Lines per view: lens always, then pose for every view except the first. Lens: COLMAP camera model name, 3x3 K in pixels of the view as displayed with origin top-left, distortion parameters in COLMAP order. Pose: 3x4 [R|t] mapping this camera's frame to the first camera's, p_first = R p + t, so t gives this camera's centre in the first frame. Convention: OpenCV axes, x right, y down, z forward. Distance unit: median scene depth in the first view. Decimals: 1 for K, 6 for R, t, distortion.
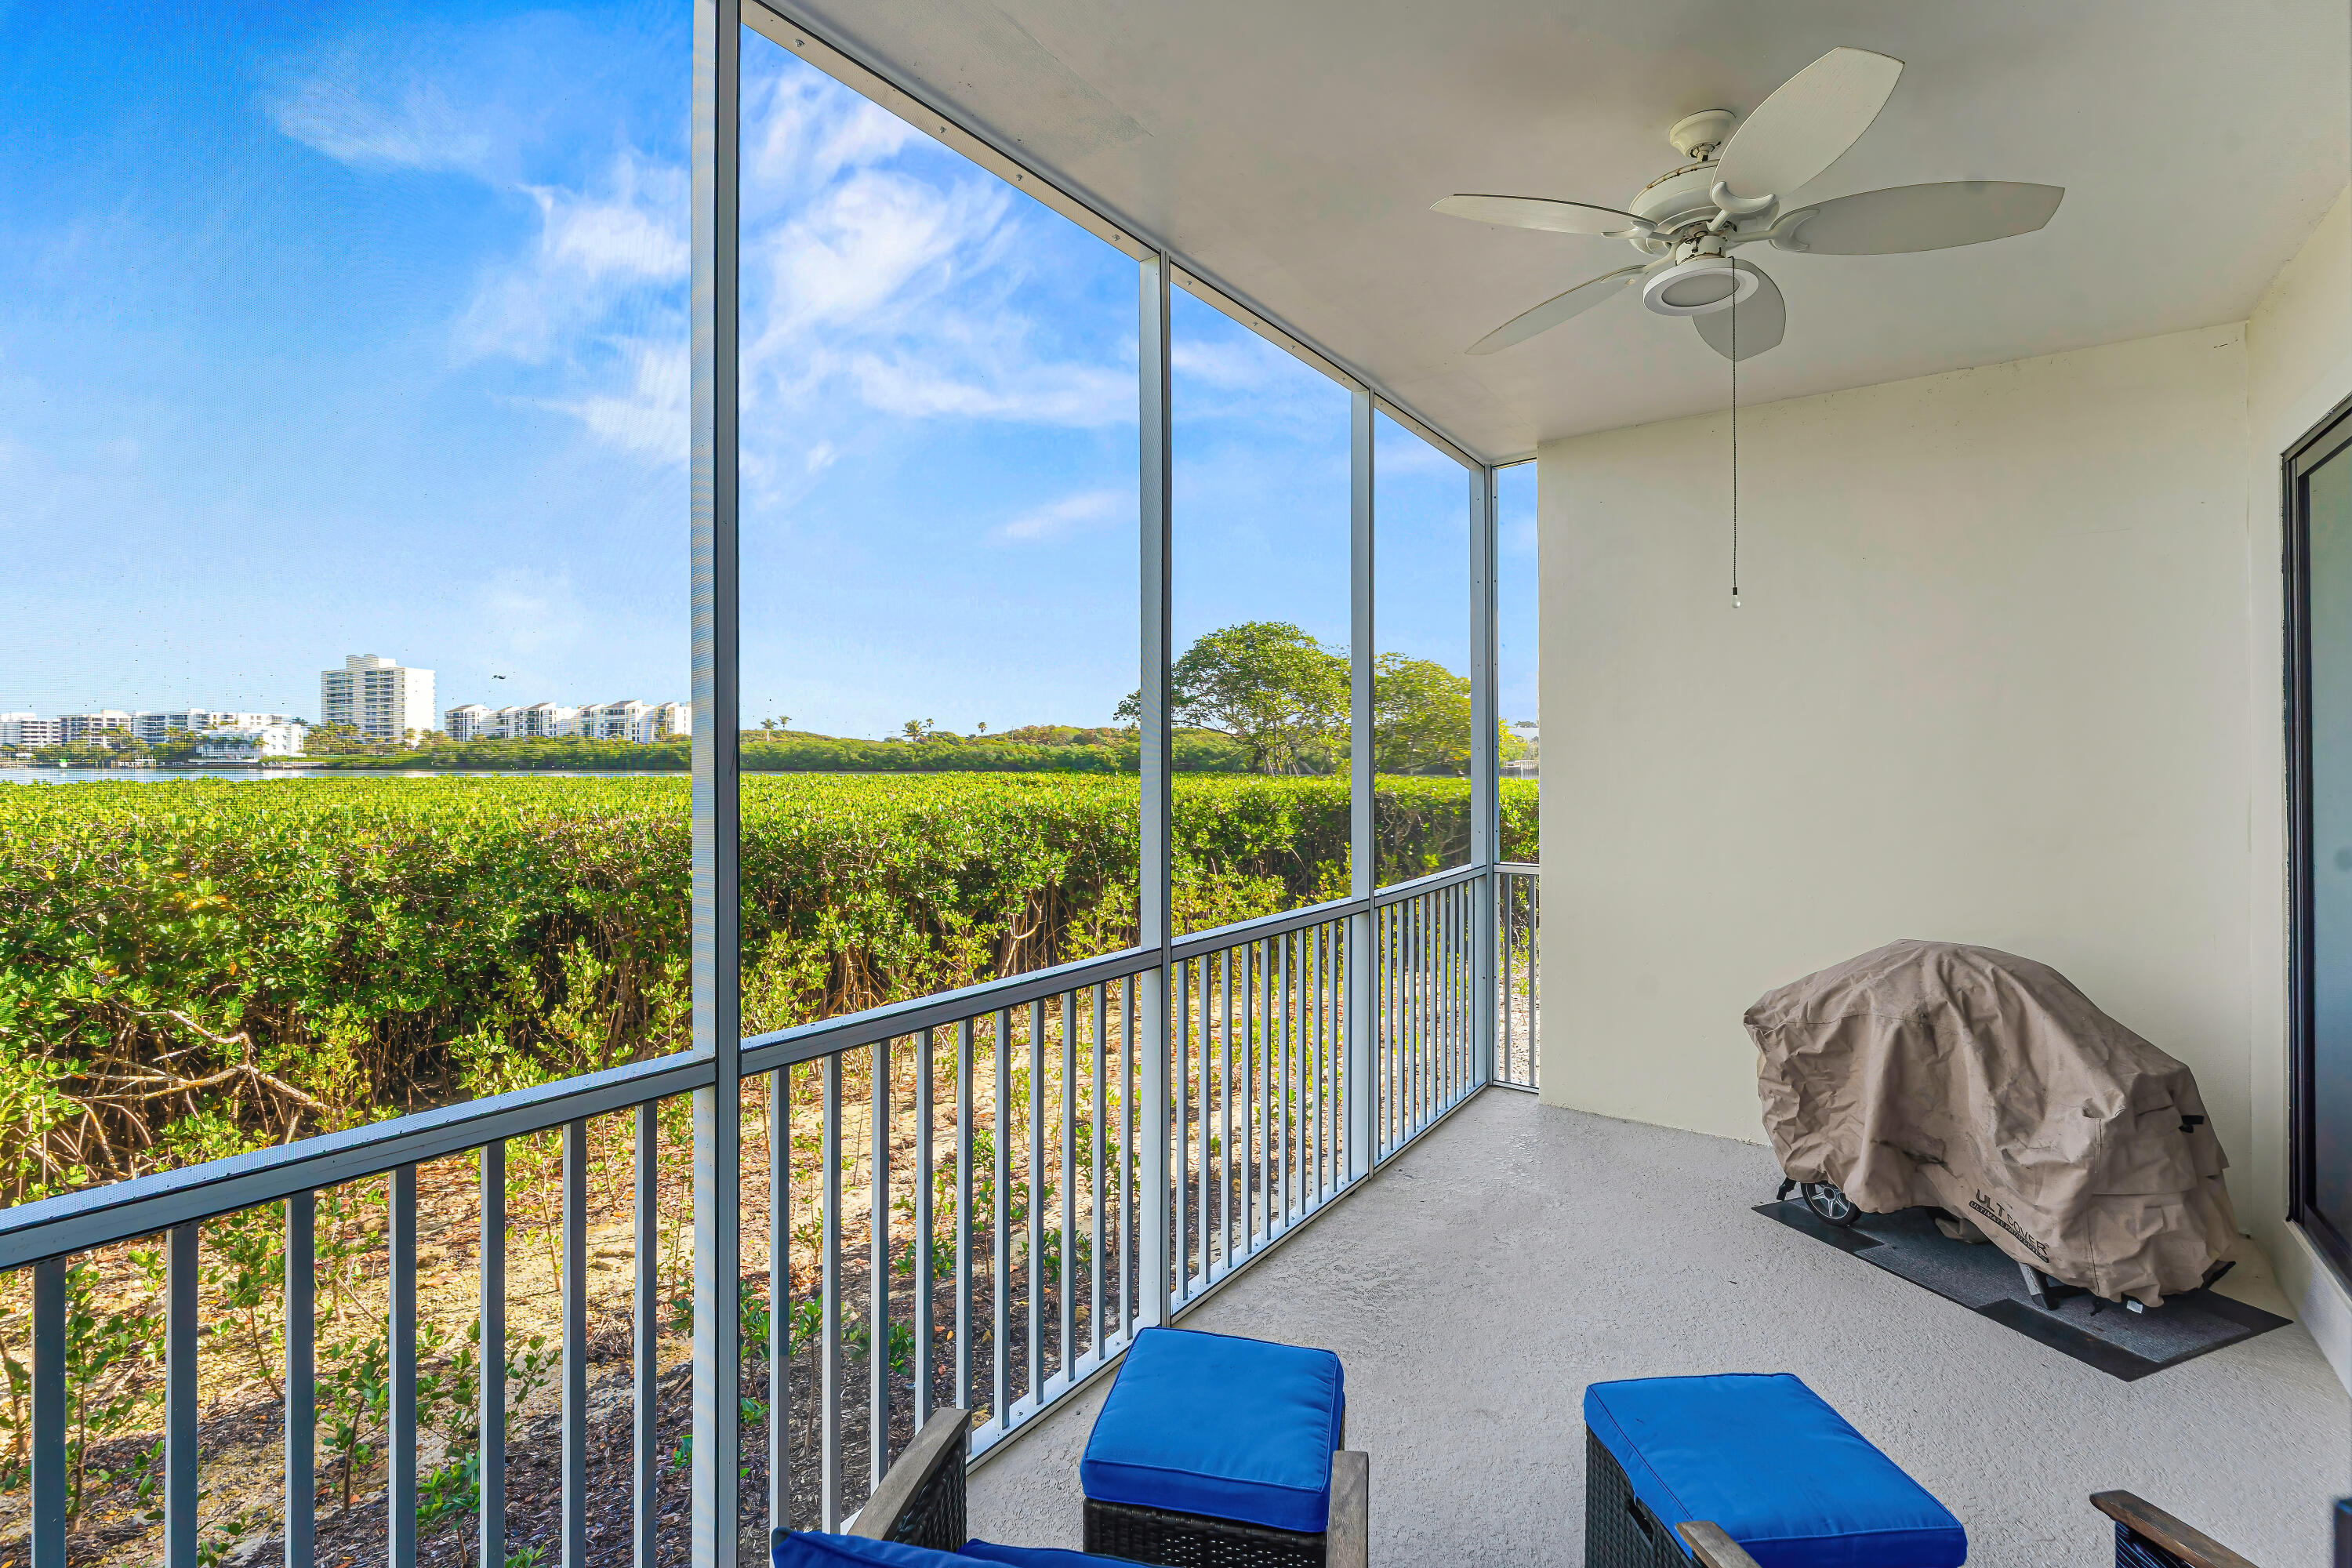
lens RADIAL K [[1062.9, 0, 1157.7], [0, 1062.9, 732.5], [0, 0, 1]] dist [-0.000422, -0.000968]
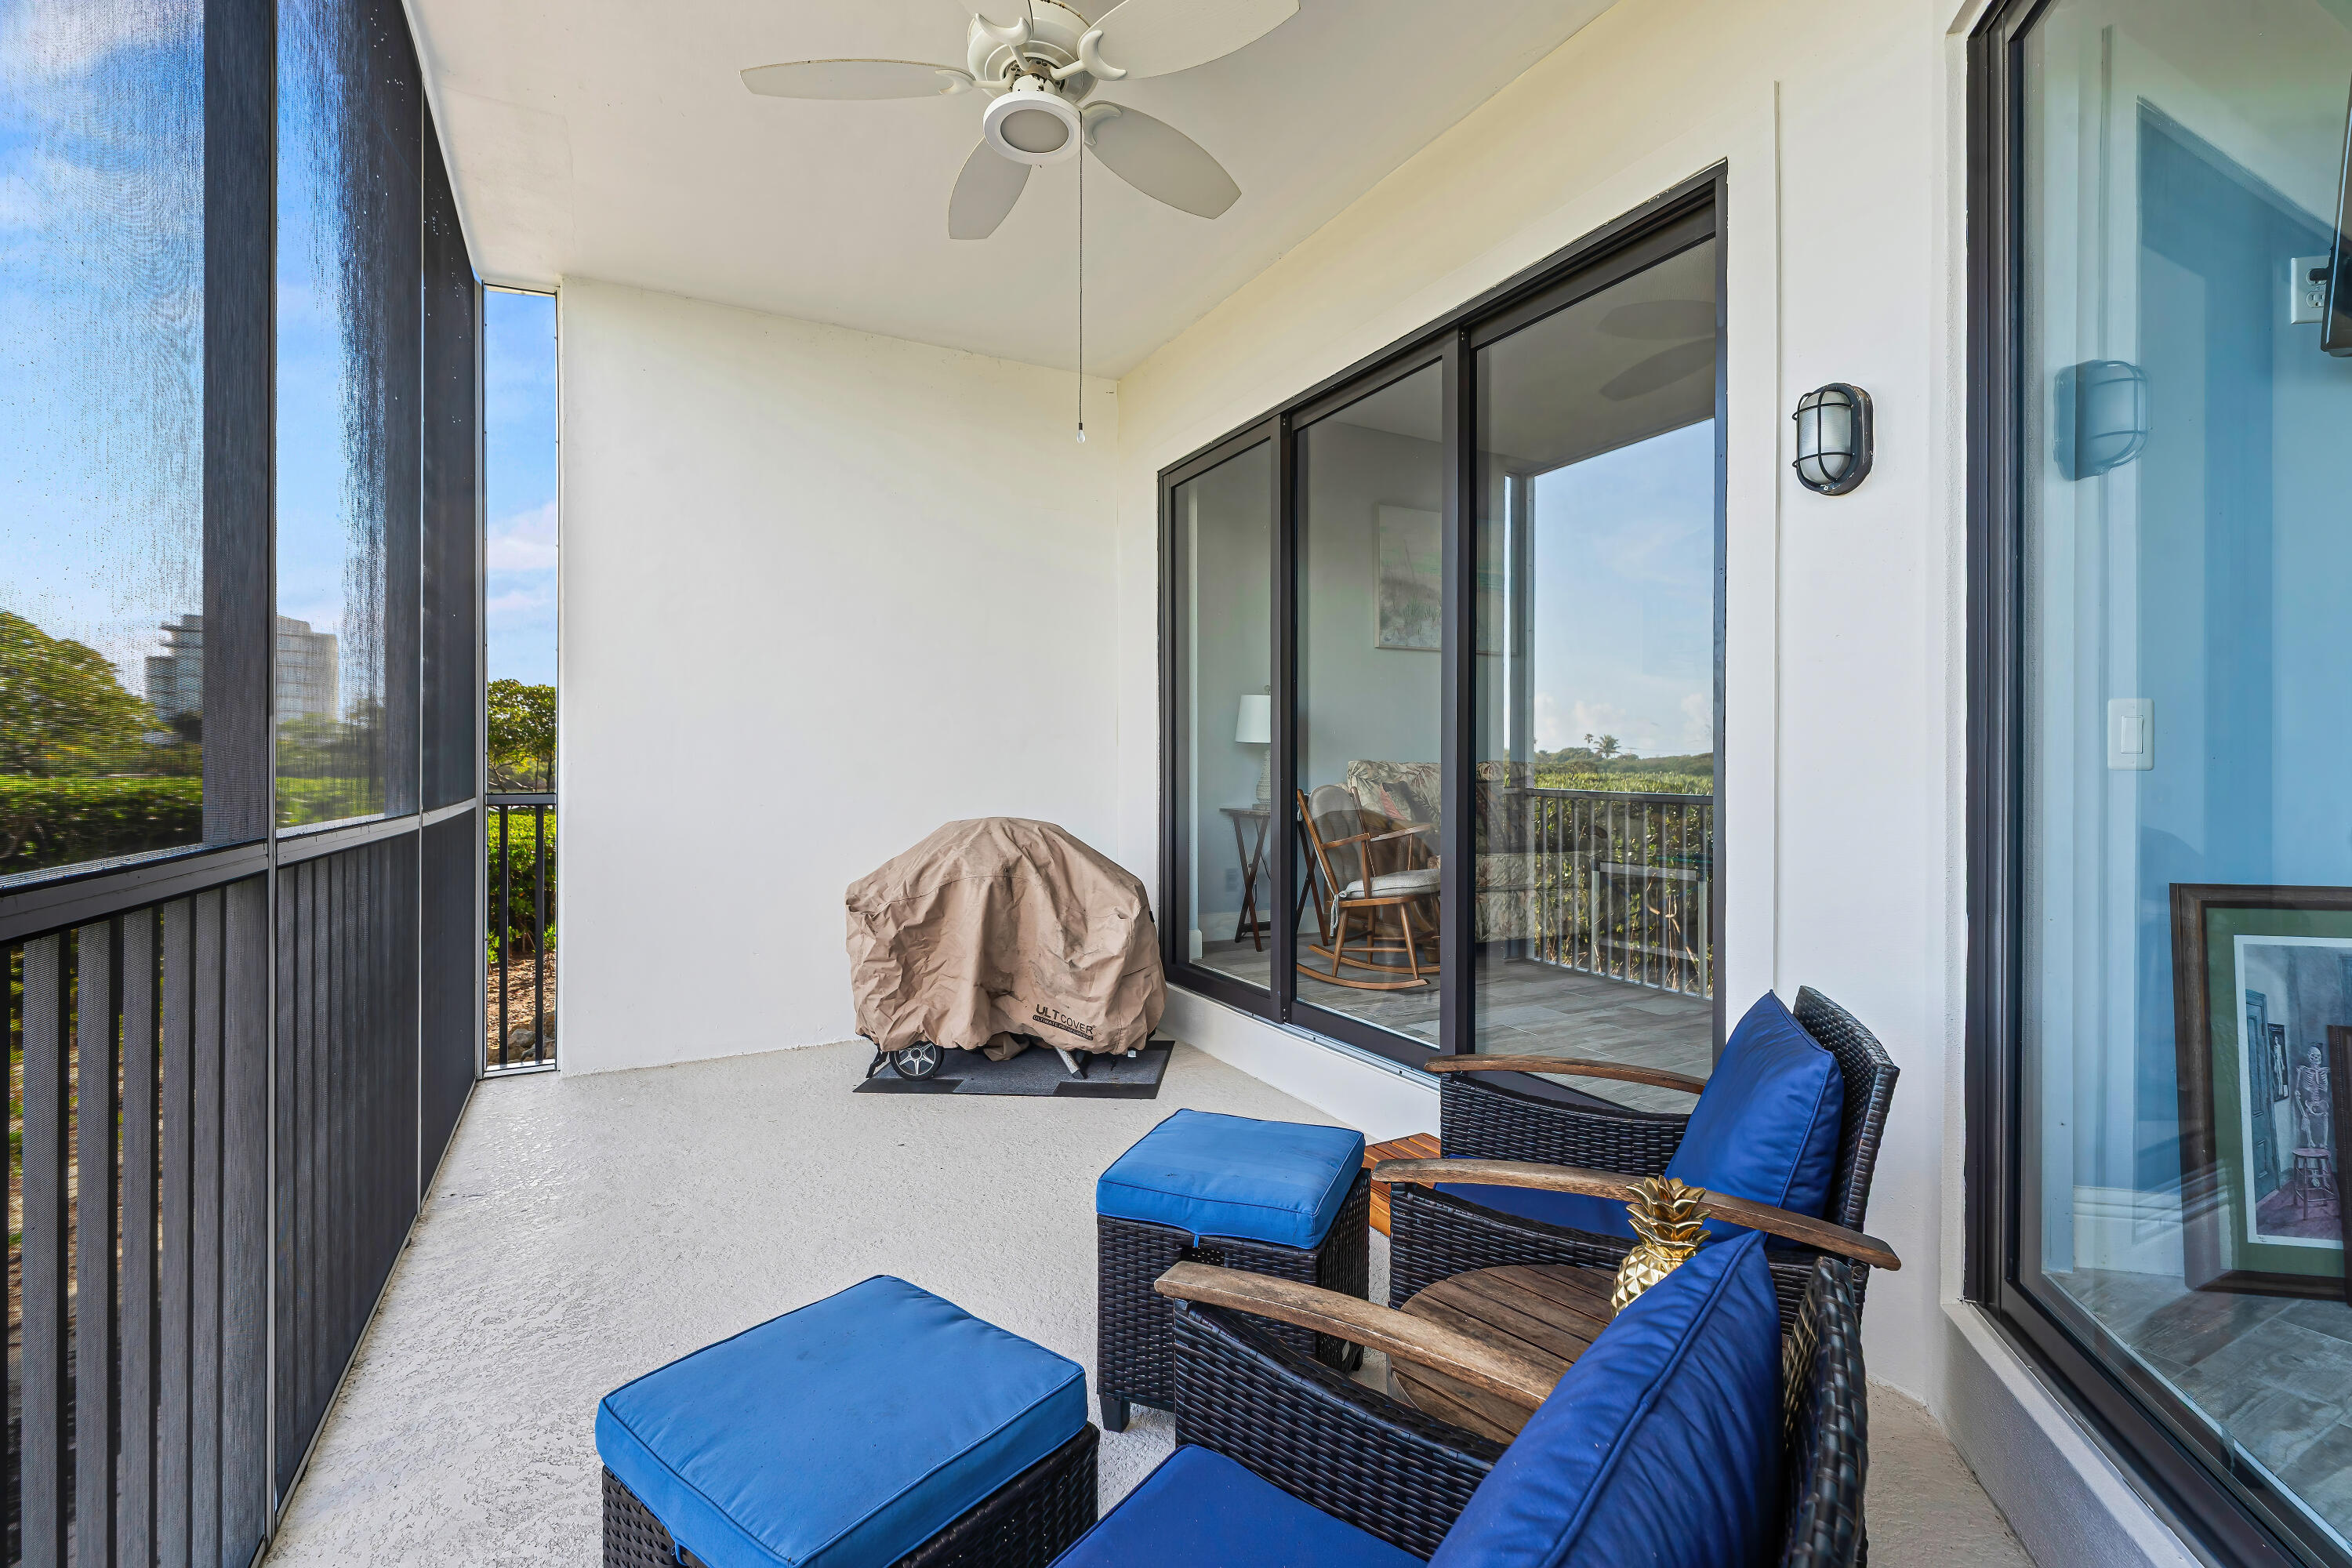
lens RADIAL K [[1062.9, 0, 1161.0], [0, 1062.9, 778.0], [0, 0, 1]] dist [-0.000422, -0.000968]
pose [[0.416877, 0.005063, 0.908949, -0.262389], [-0.016448, 0.999863, 0.001974, 0.145718], [-0.908814, -0.015774, 0.416903, 0.322341]]
